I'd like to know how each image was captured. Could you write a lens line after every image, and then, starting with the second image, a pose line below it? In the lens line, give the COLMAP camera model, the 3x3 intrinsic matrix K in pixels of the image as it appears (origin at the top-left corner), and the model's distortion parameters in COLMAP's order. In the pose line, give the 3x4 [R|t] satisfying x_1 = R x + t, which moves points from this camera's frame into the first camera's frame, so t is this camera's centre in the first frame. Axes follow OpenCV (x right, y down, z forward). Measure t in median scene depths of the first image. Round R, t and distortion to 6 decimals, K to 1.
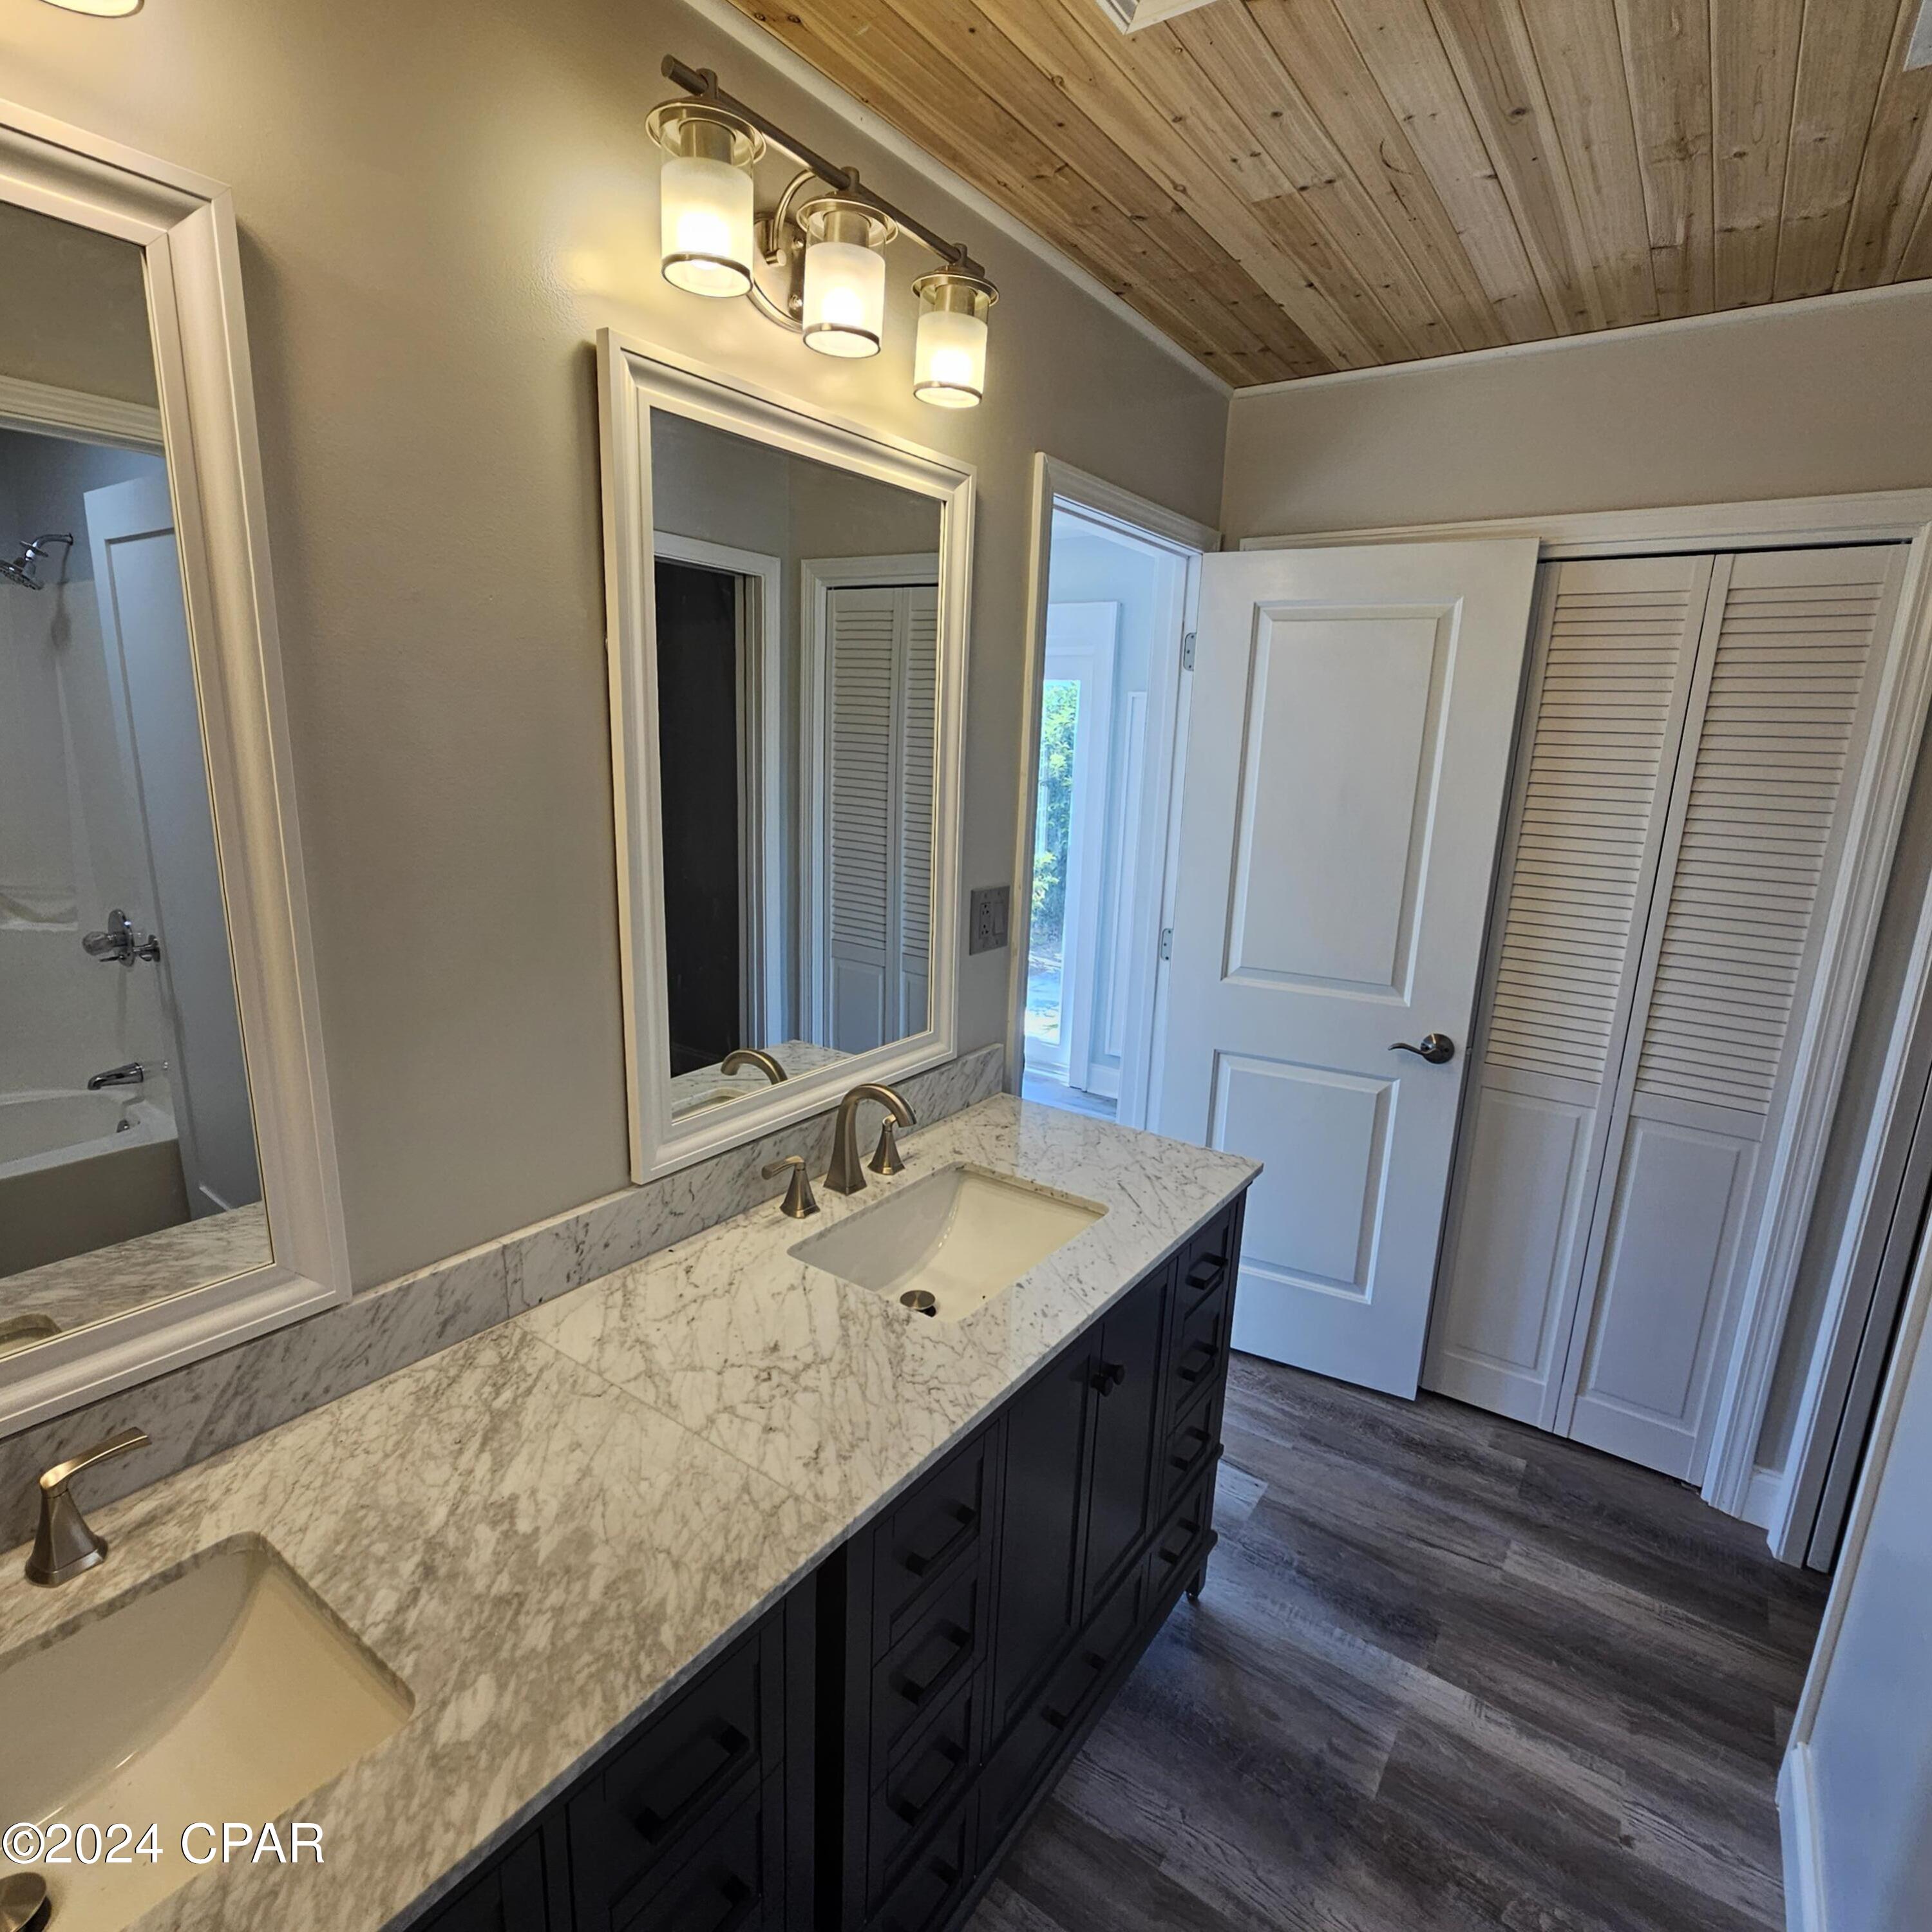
lens RADIAL K [[1059.2, 0, 964.6], [0, 1059.2, 976.9], [0, 0, 1]] dist [-0.002029, -0.000827]
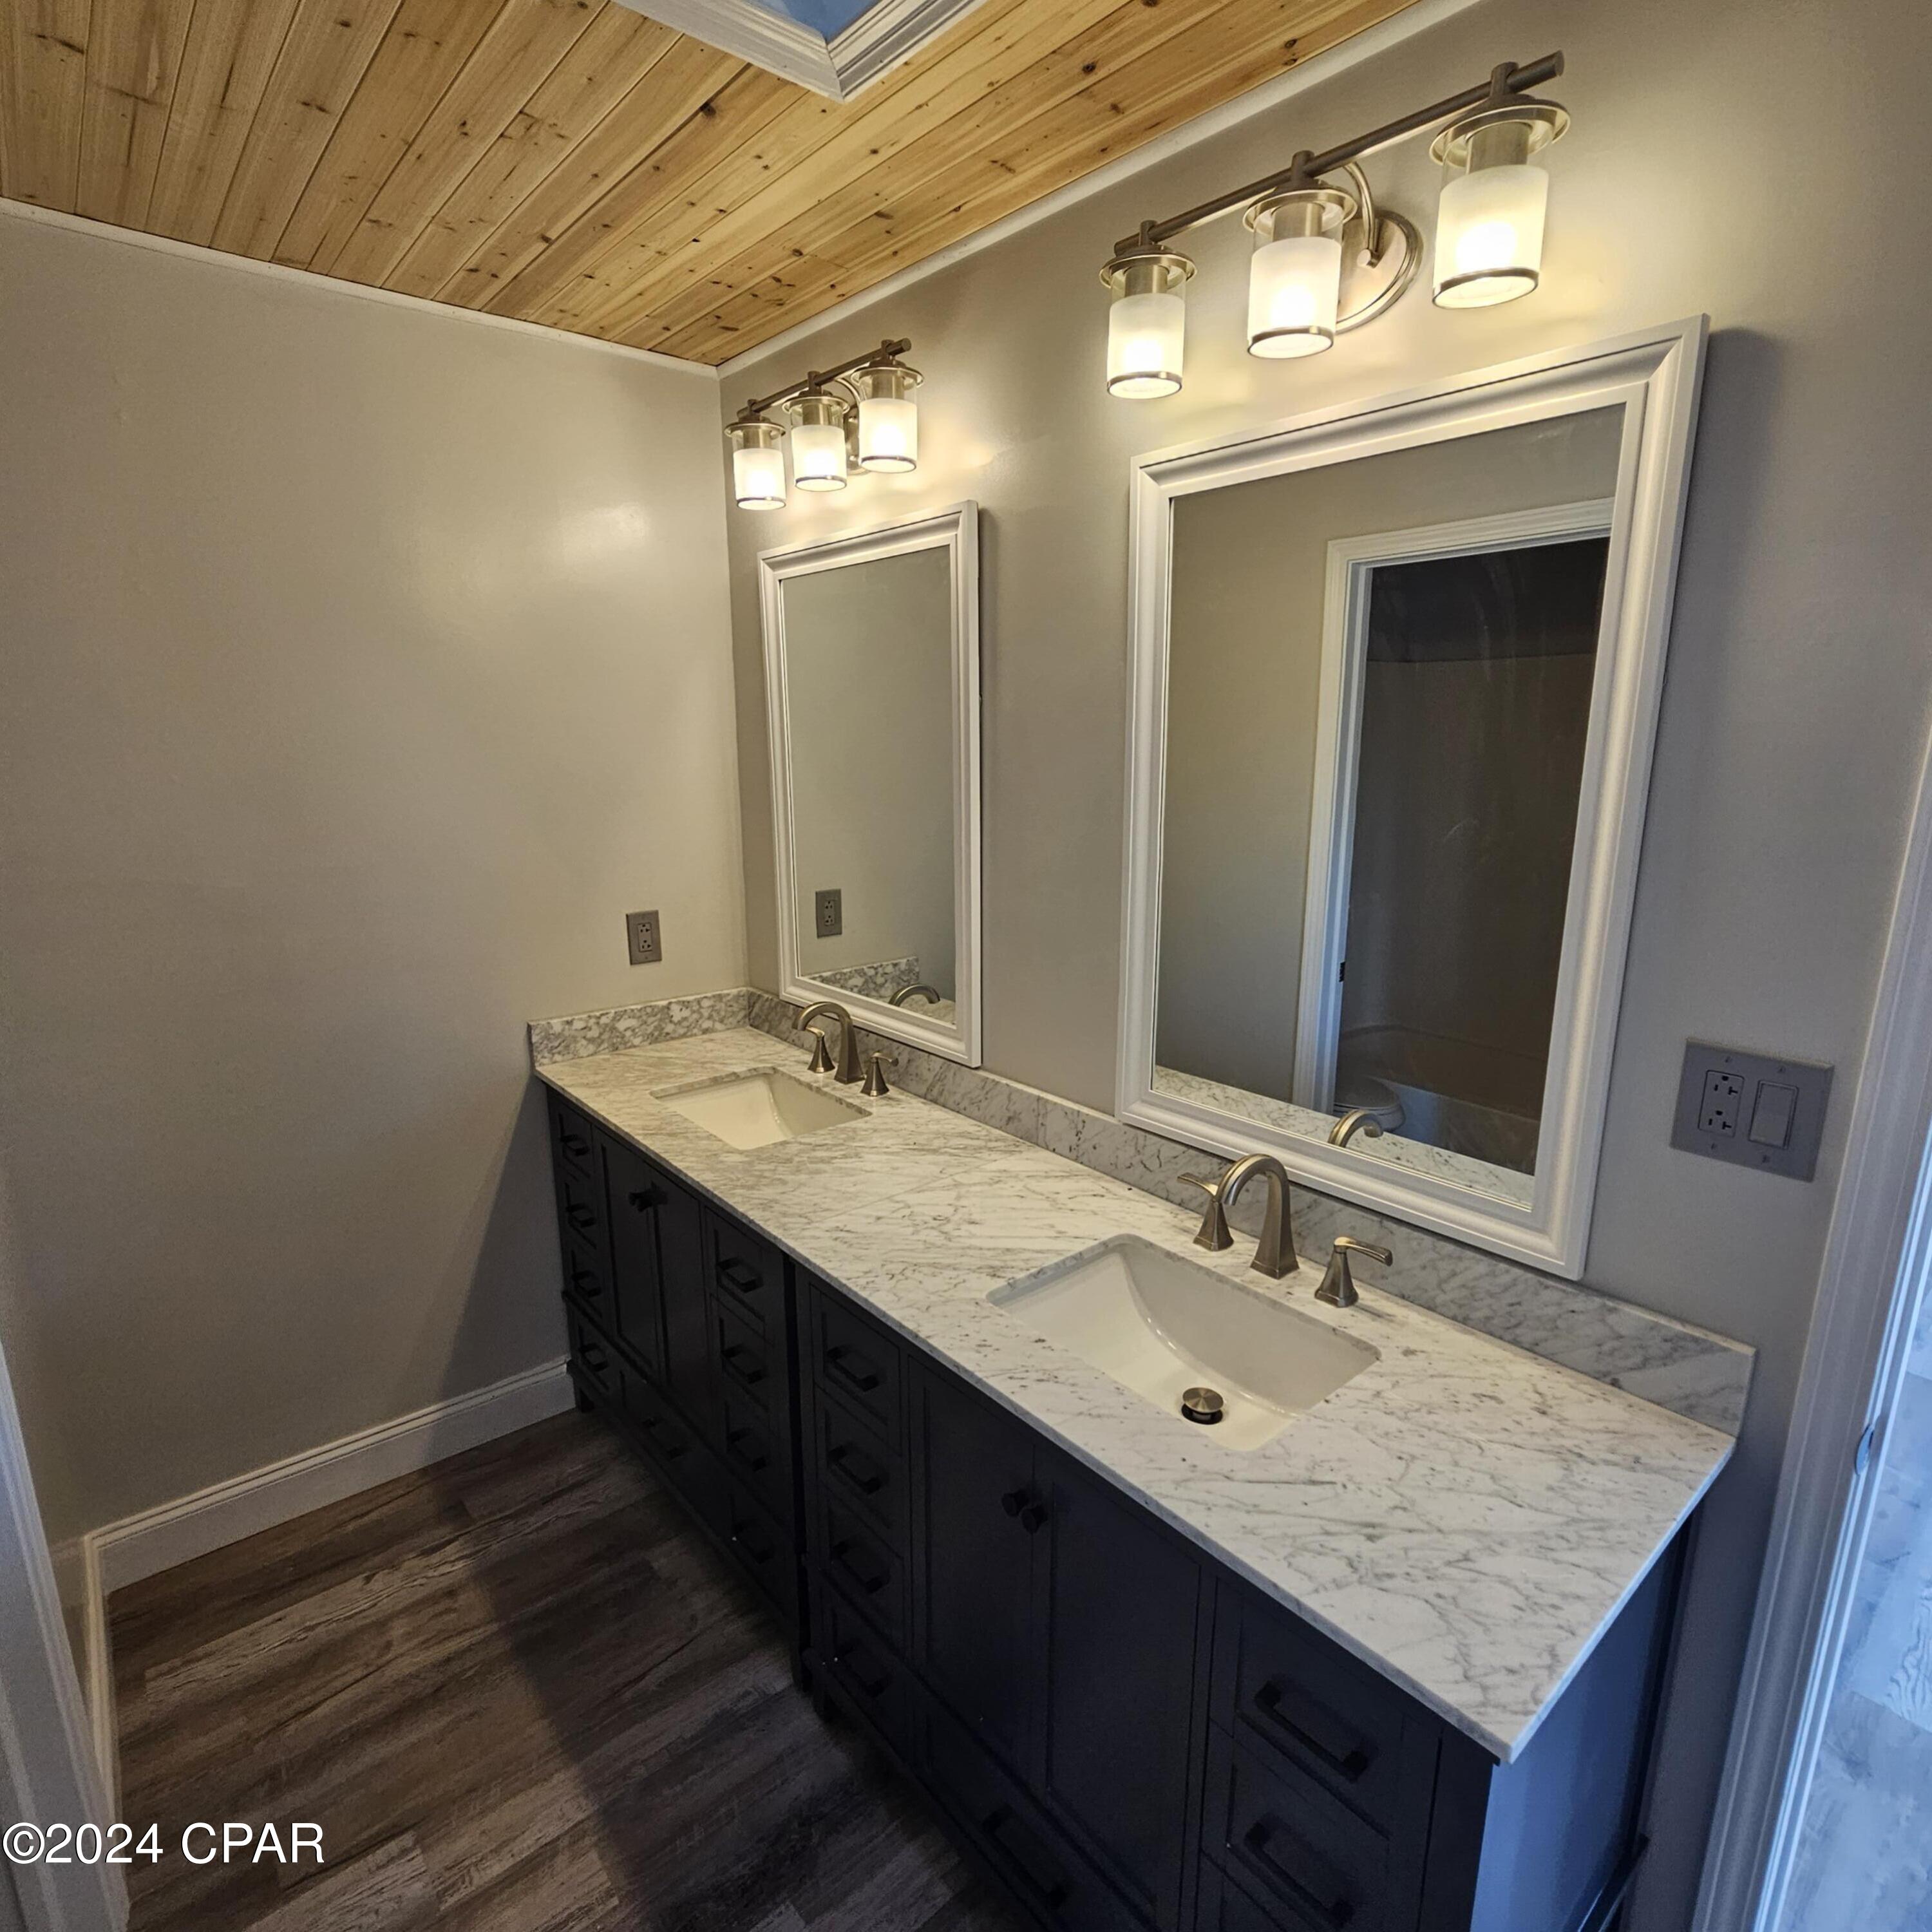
lens RADIAL K [[1059.2, 0, 965.0], [0, 1059.2, 964.8], [0, 0, 1]] dist [-0.002029, -0.000827]
pose [[-0.247591, 0.173643, -0.953177, 1.026270], [-0.232378, 0.944449, 0.232414, -0.257105], [0.940585, 0.279041, -0.193486, 1.159486]]
